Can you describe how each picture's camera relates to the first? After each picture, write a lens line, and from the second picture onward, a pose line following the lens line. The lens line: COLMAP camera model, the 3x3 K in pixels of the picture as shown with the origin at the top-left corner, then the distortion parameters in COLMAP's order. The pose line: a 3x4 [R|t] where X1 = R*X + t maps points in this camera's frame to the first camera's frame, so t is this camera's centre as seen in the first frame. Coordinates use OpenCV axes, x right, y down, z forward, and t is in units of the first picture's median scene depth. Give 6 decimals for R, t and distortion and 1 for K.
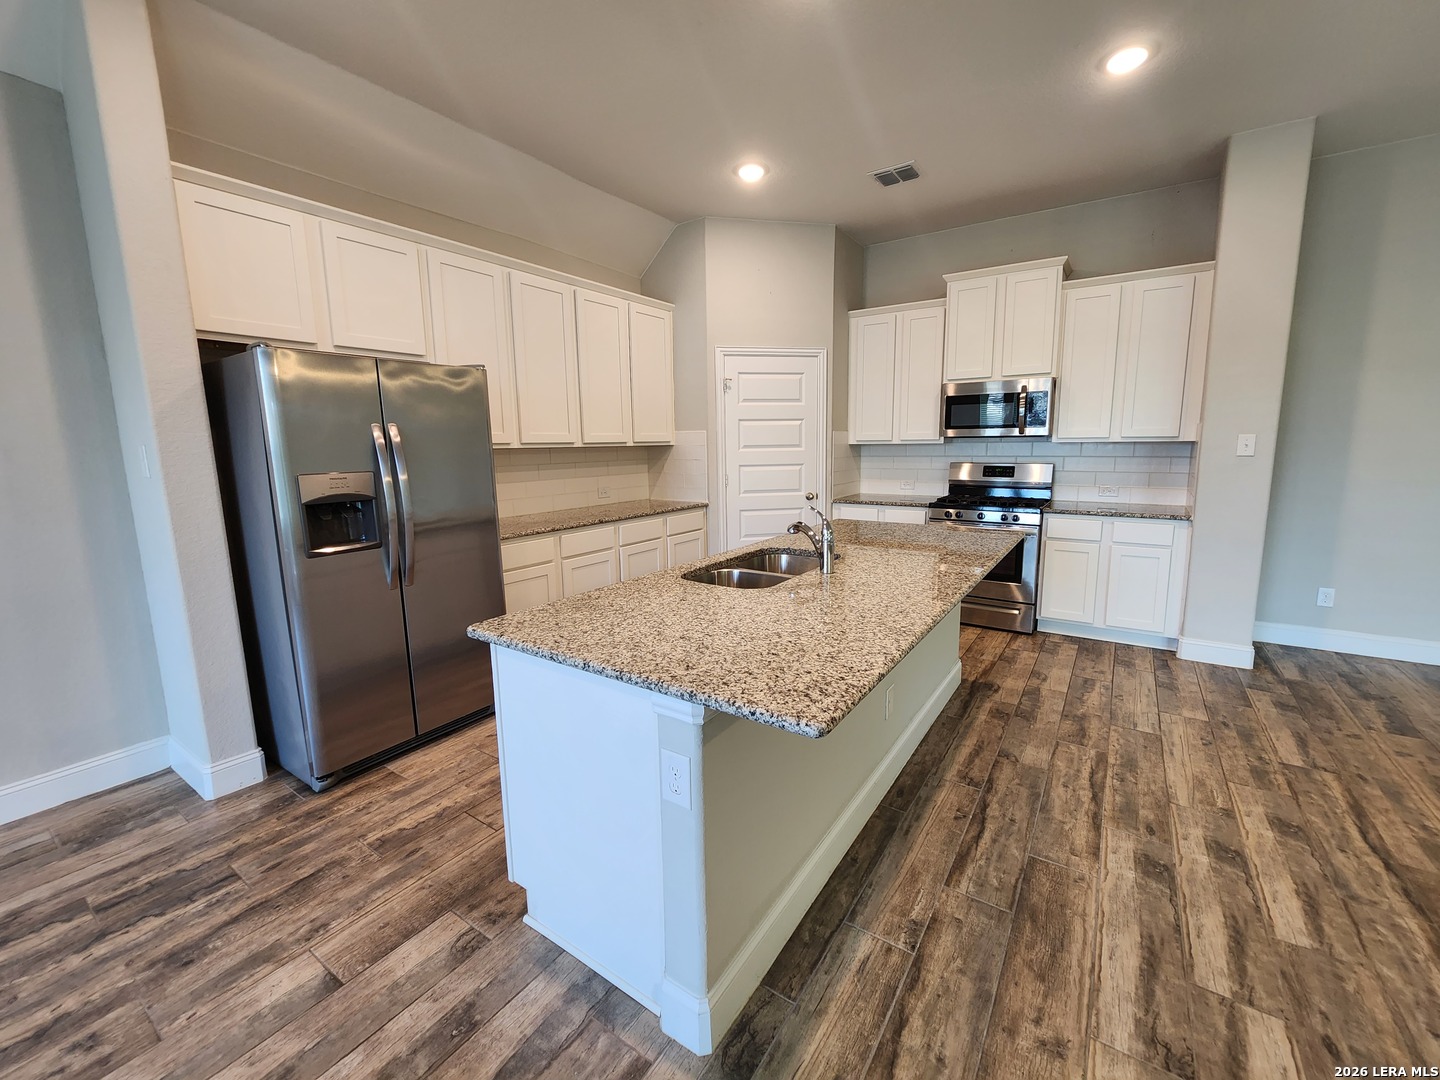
lens RADIAL K [[586.6, 0, 720.6], [0, 586.6, 537.5], [0, 0, 1]] dist [0.000987, -0.001742]
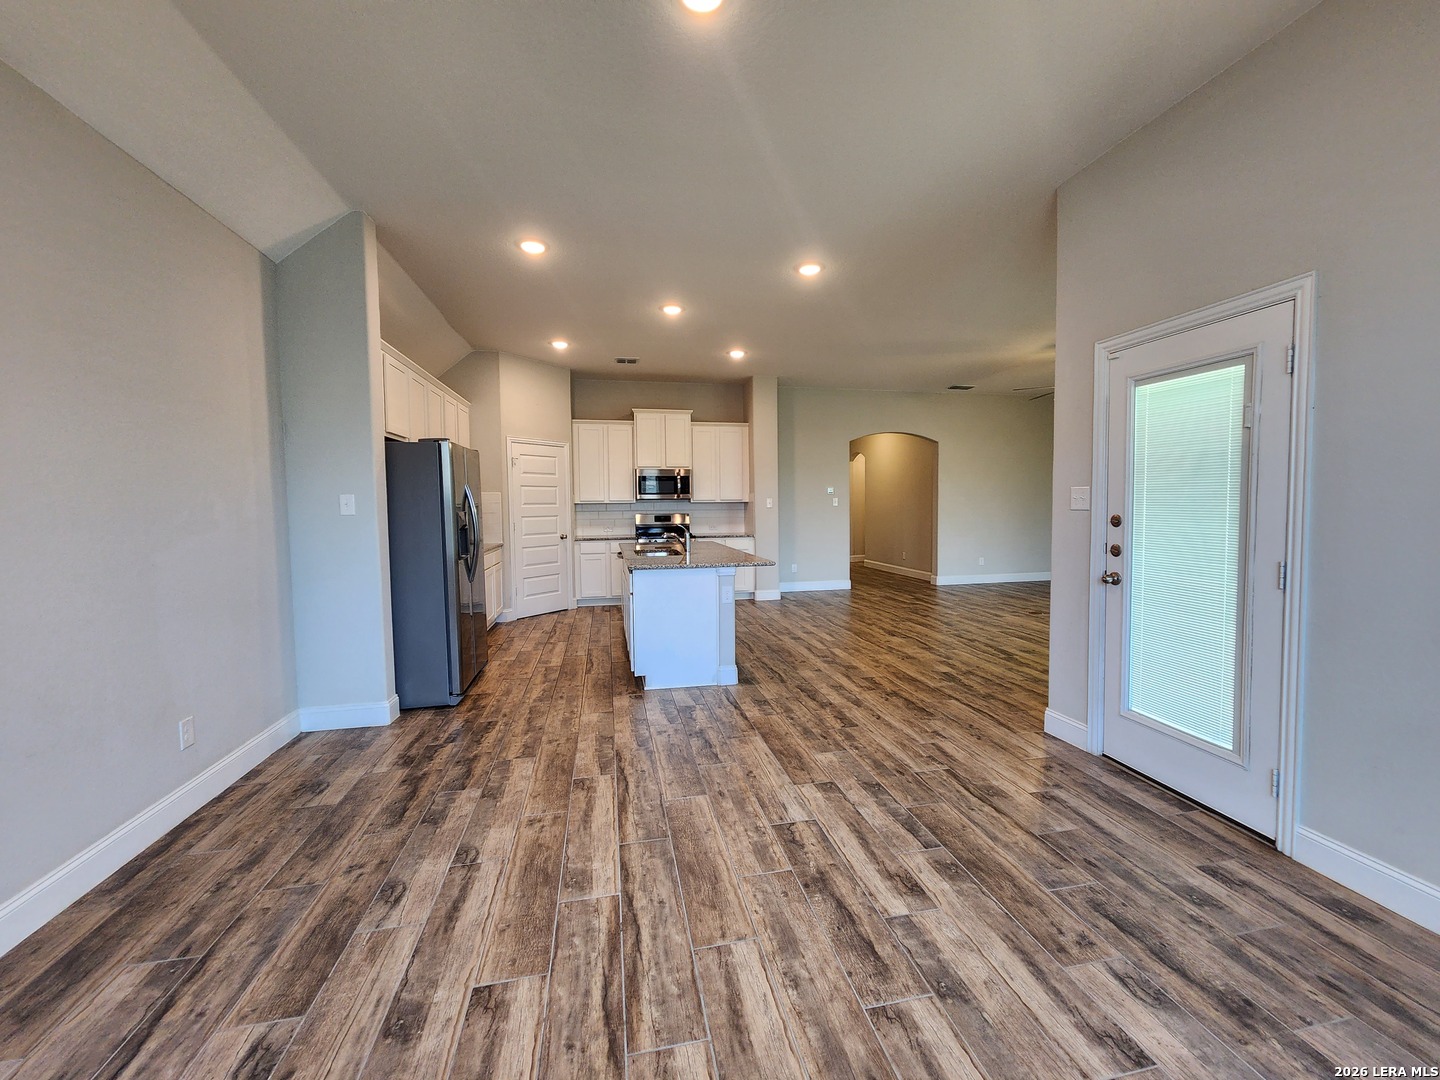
lens RADIAL K [[586.6, 0, 727.9], [0, 586.6, 534.4], [0, 0, 1]] dist [0.000987, -0.001742]
pose [[0.701662, -0.031050, 0.711833, -0.760907], [0.114277, 0.991021, -0.069416, 0.094552], [-0.703286, 0.130053, 0.698910, -0.431964]]
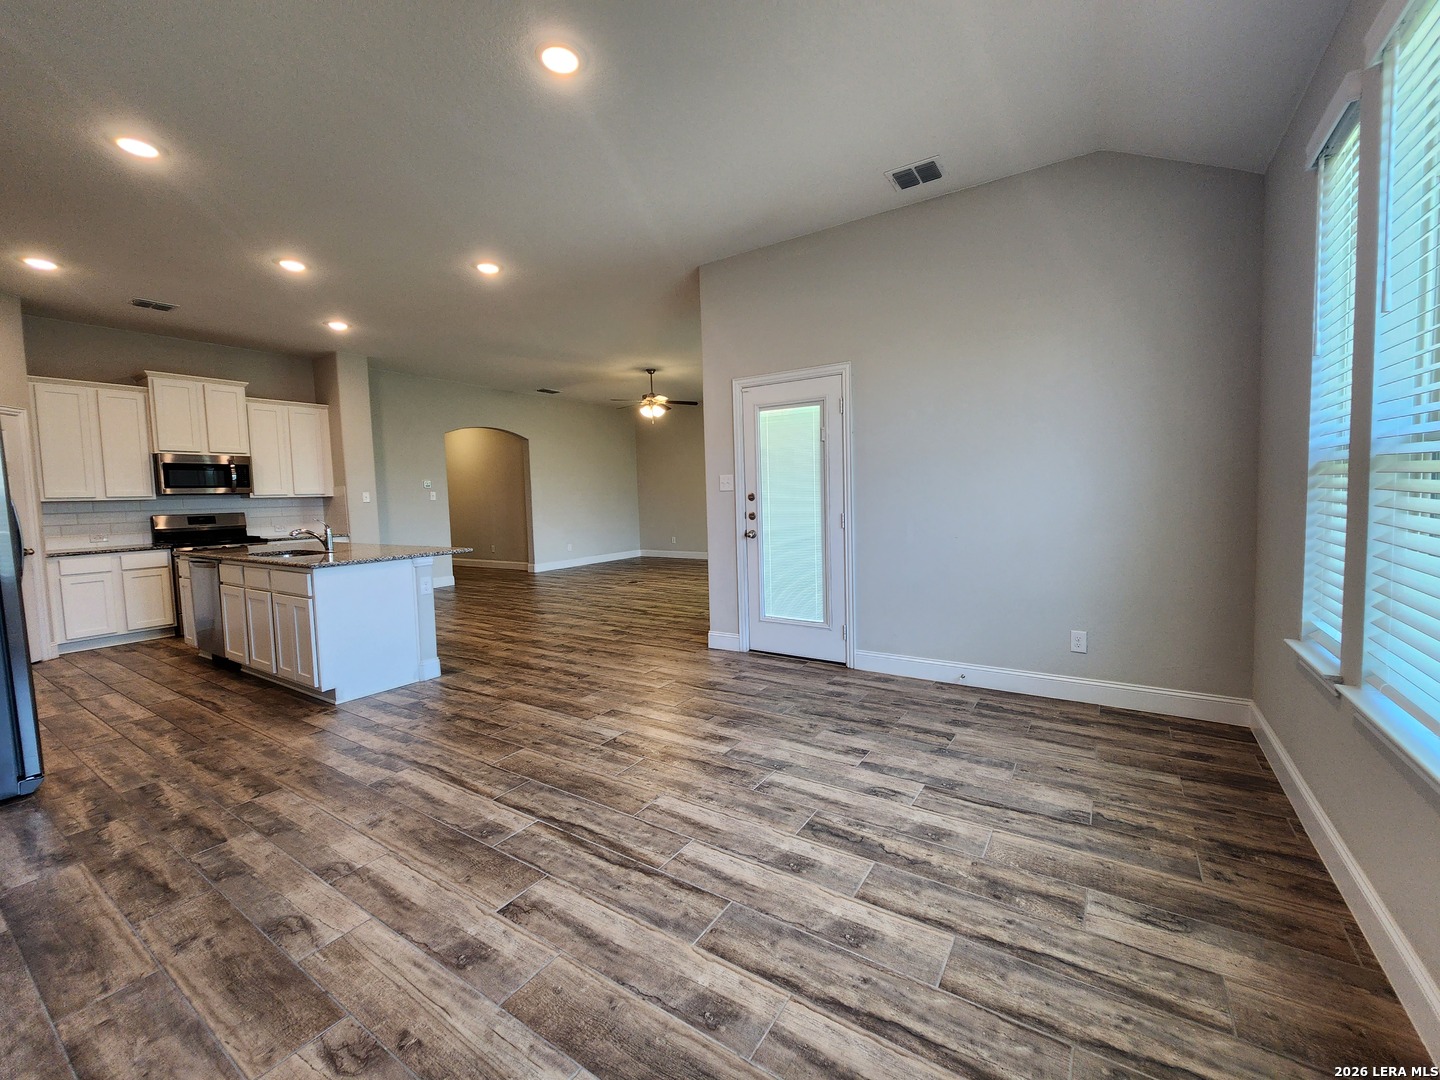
lens RADIAL K [[586.6, 0, 731.2], [0, 586.6, 535.8], [0, 0, 1]] dist [0.000987, -0.001742]
pose [[-0.006647, -0.058053, 0.998291, -1.026881], [0.187013, 0.980628, 0.058271, 0.083284], [-0.982335, 0.187081, 0.004338, -0.223603]]
